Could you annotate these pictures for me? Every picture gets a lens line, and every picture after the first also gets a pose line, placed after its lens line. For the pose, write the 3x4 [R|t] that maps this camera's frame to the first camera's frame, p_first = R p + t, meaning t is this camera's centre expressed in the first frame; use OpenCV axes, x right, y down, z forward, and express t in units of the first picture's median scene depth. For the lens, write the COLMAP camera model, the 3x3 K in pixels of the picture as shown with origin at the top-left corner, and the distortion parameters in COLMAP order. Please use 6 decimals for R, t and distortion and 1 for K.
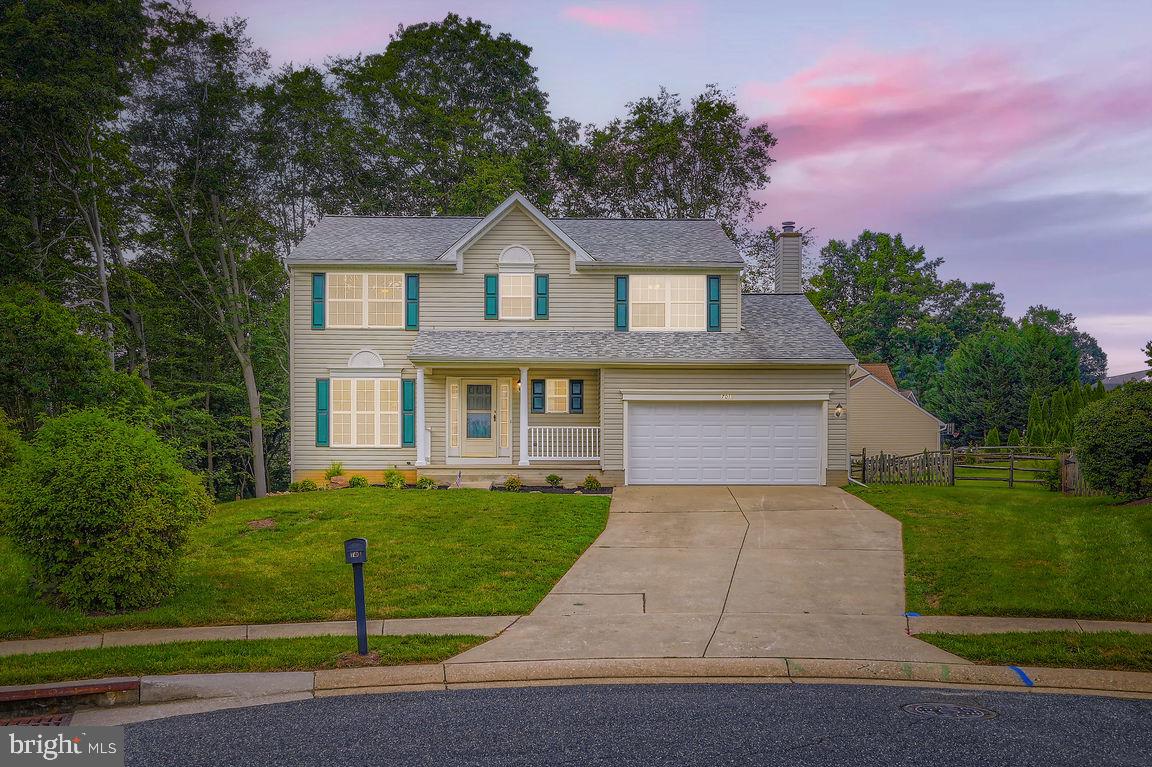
lens RADIAL K [[949.8, 0, 577.9], [0, 949.8, 428.3], [0, 0, 1]] dist [-0.000395, -0.013970]
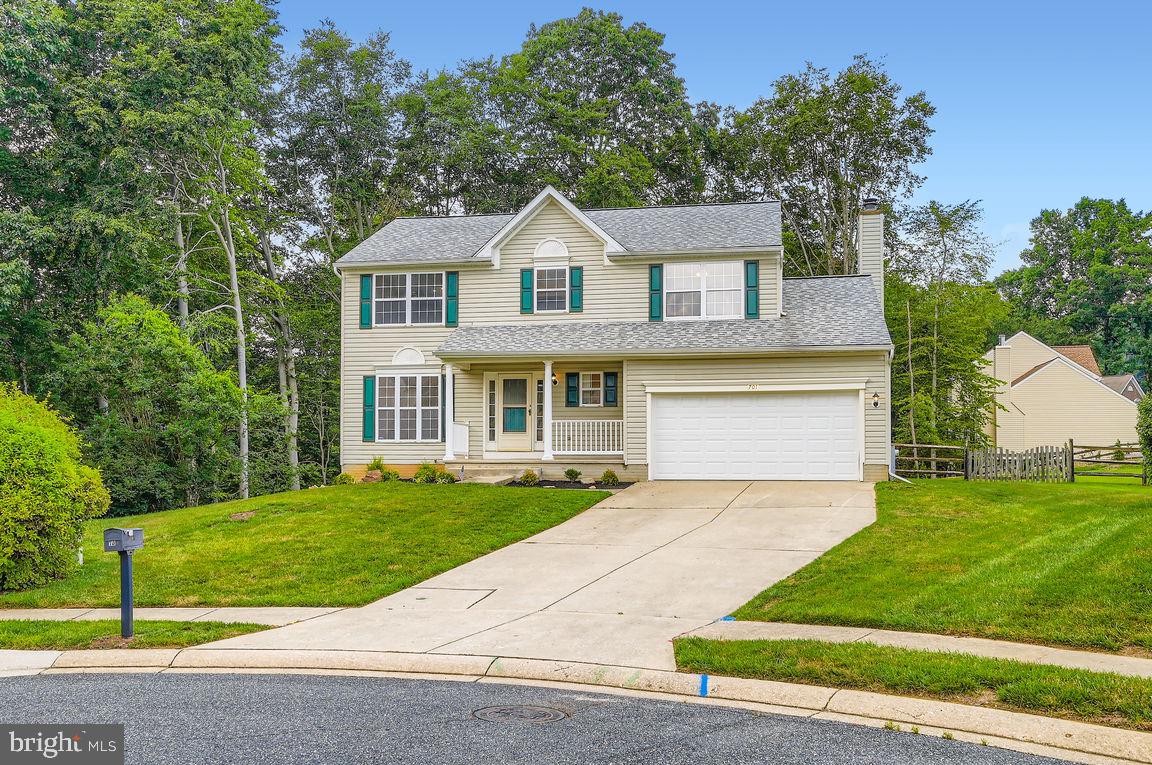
lens RADIAL K [[977.7, 0, 576.1], [0, 977.7, 382.0], [0, 0, 1]] dist [-0.005907, 0.008452]
pose [[0.978634, -0.017449, -0.204868, 0.168851], [0.009247, 0.999119, -0.040925, 0.000066], [0.205402, 0.038157, 0.977934, 0.006030]]
